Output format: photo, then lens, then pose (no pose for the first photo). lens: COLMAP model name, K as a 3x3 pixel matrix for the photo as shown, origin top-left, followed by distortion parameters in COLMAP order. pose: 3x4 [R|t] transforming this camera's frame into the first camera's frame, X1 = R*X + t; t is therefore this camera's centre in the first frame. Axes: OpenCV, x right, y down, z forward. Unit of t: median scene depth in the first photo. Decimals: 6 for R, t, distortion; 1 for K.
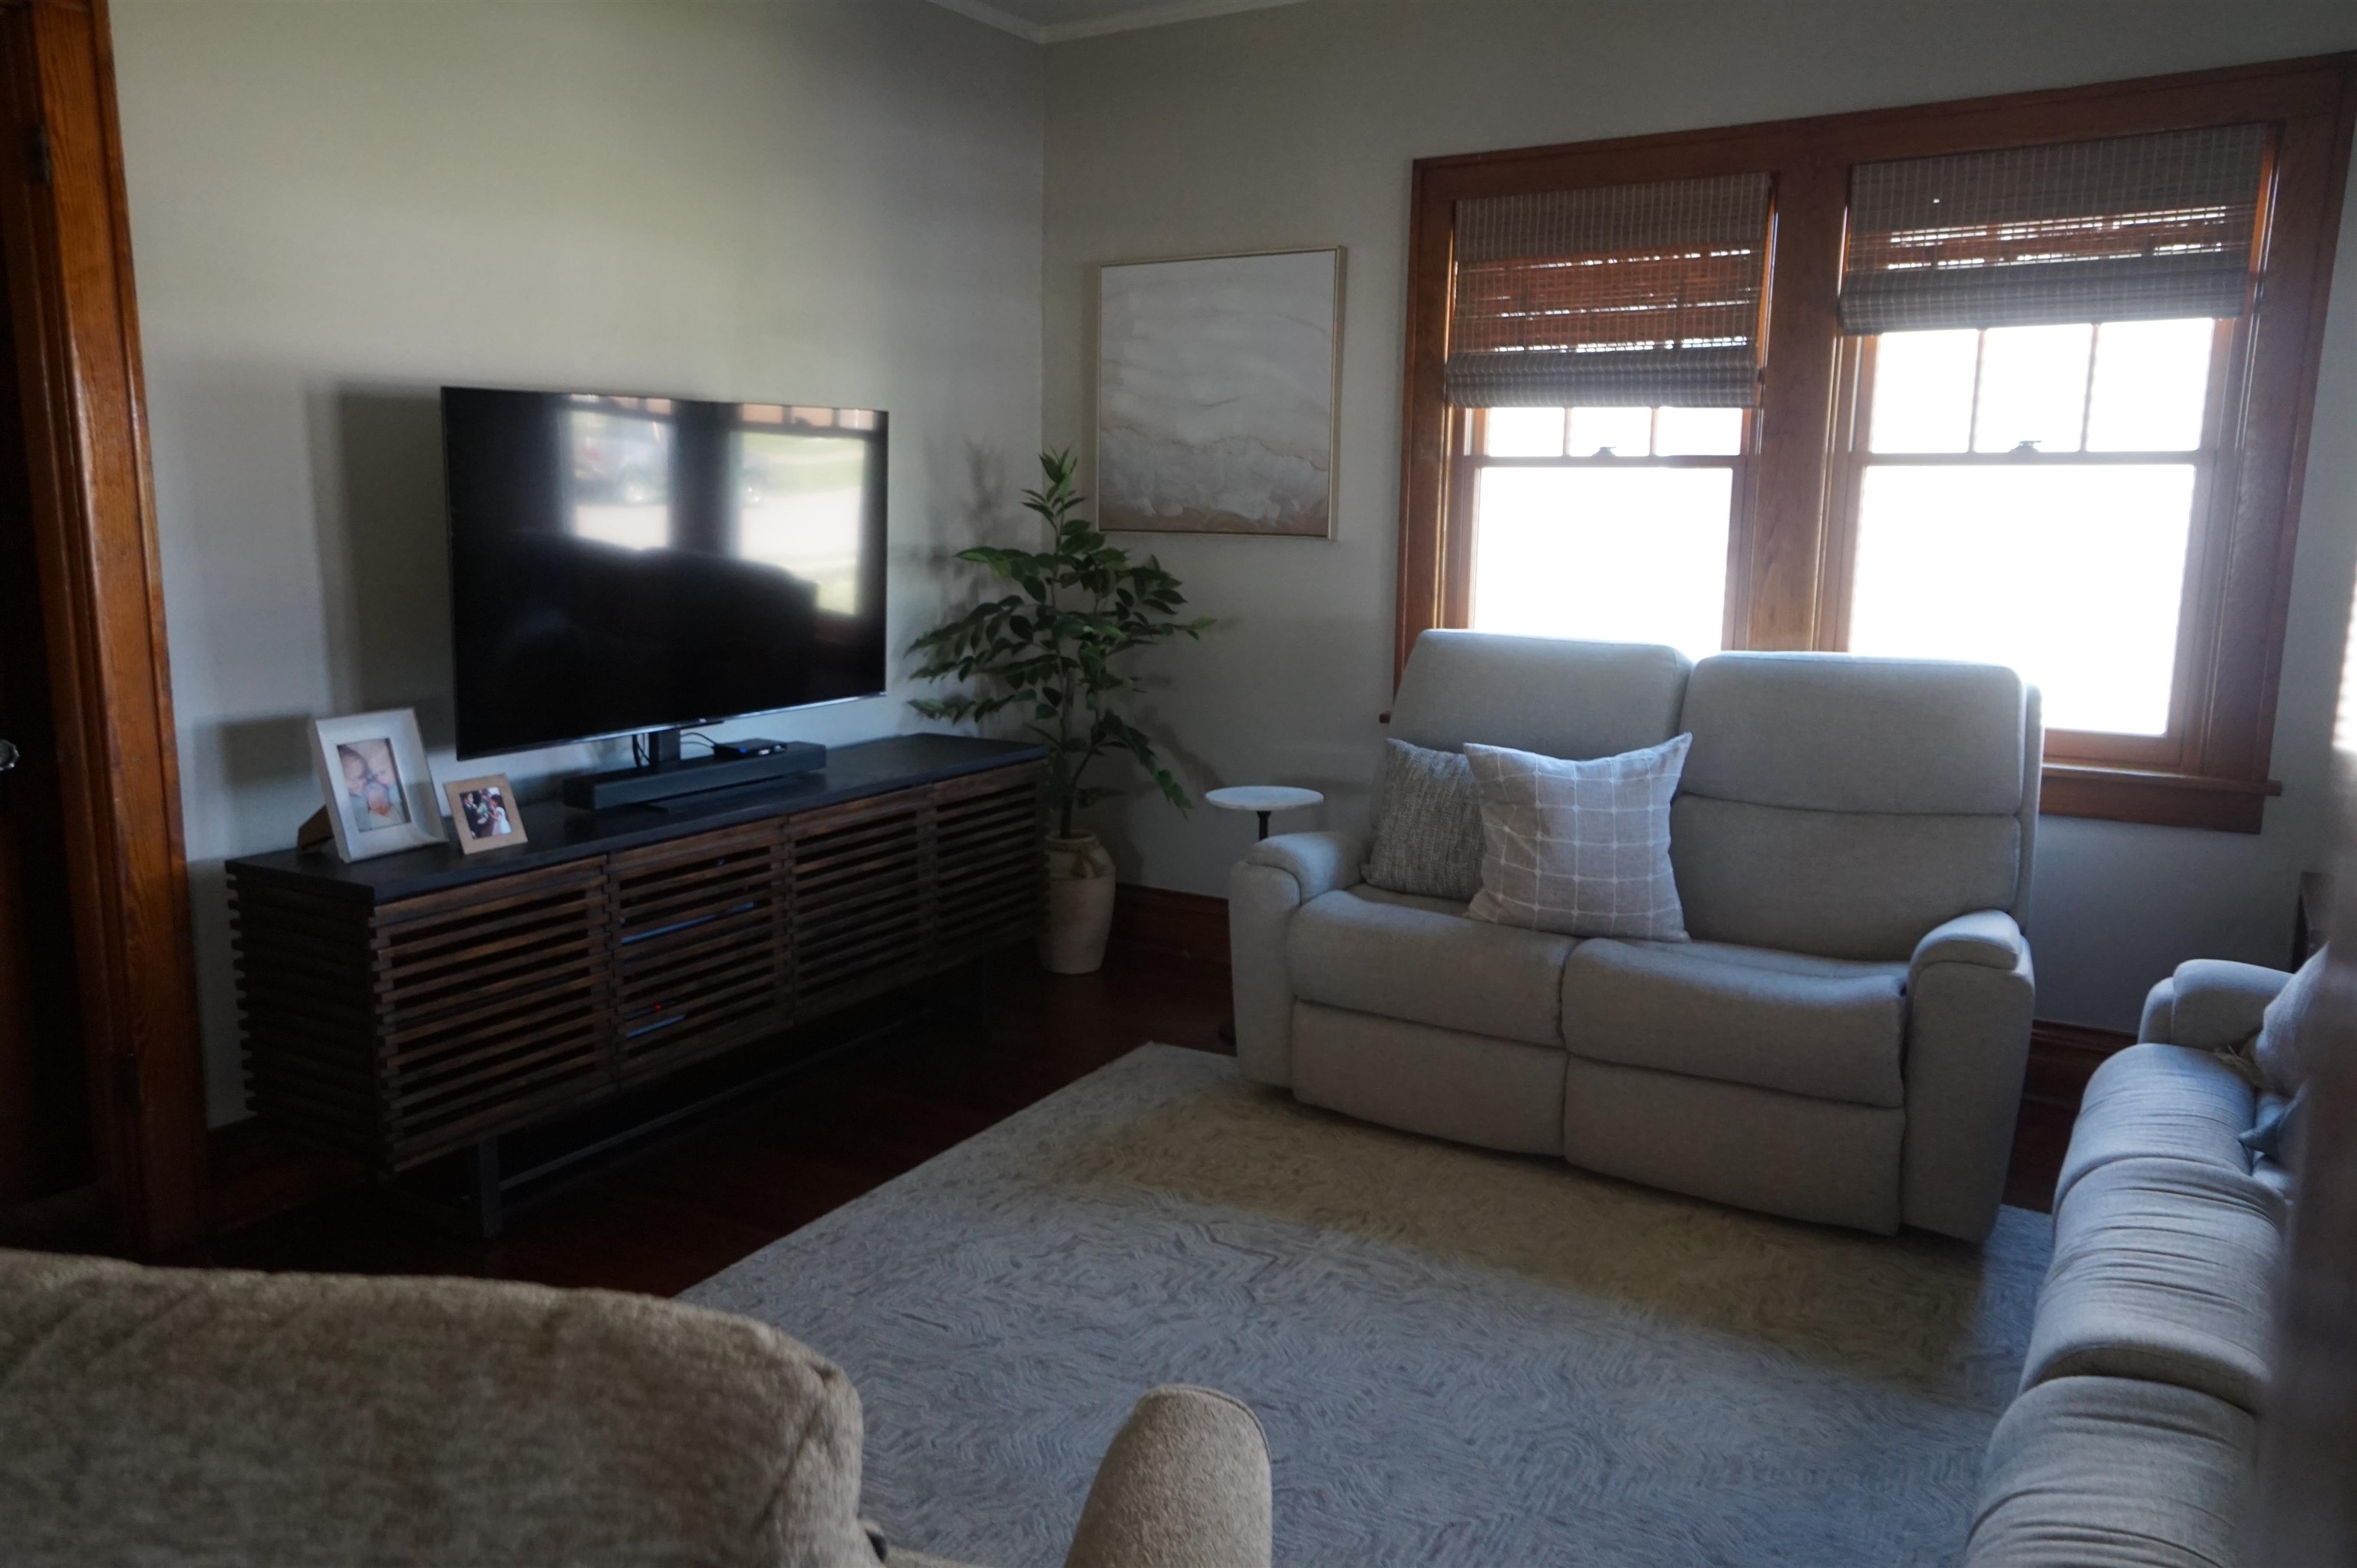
lens RADIAL K [[1707.7, 0, 1180.2], [0, 1707.7, 778.7], [0, 0, 1]] dist [0.045346, 0.001612]
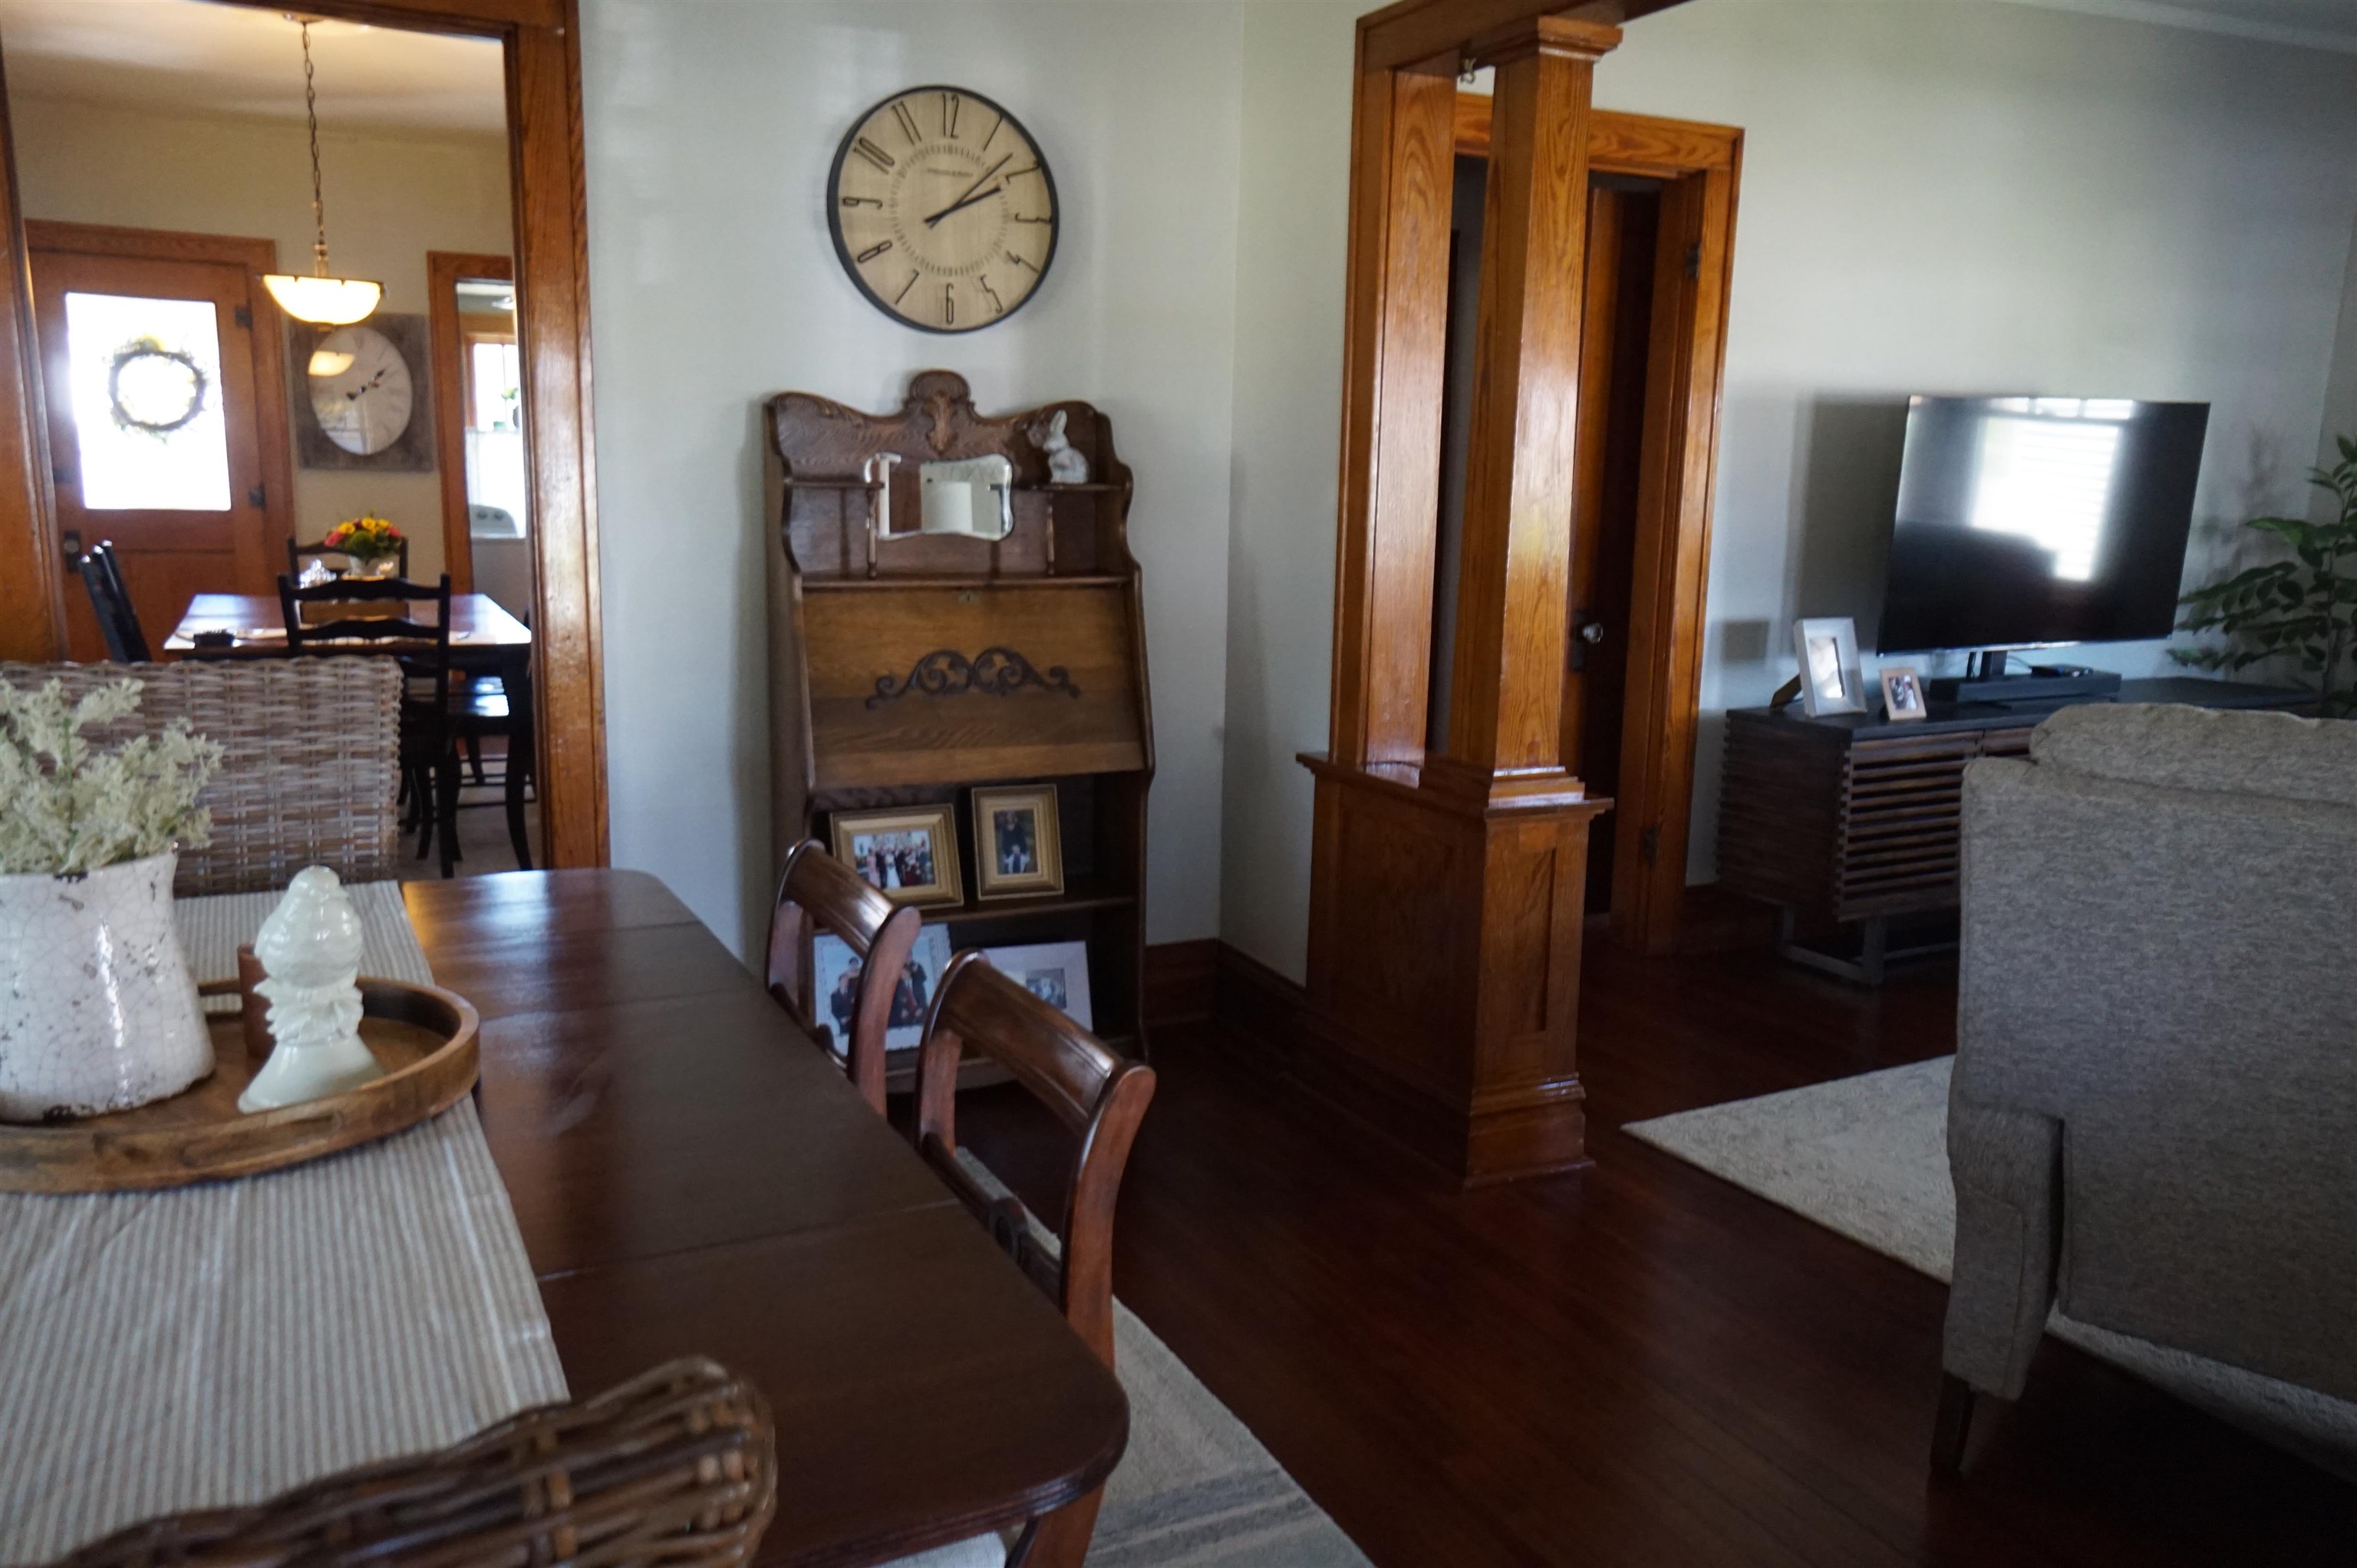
lens RADIAL K [[1707.7, 0, 1174.9], [0, 1707.7, 782.7], [0, 0, 1]] dist [0.045346, 0.001612]
pose [[0.850485, 0.100645, -0.516281, -0.115699], [-0.096308, 0.994727, 0.035263, 0.069661], [0.517107, 0.019731, 0.855693, -0.370653]]
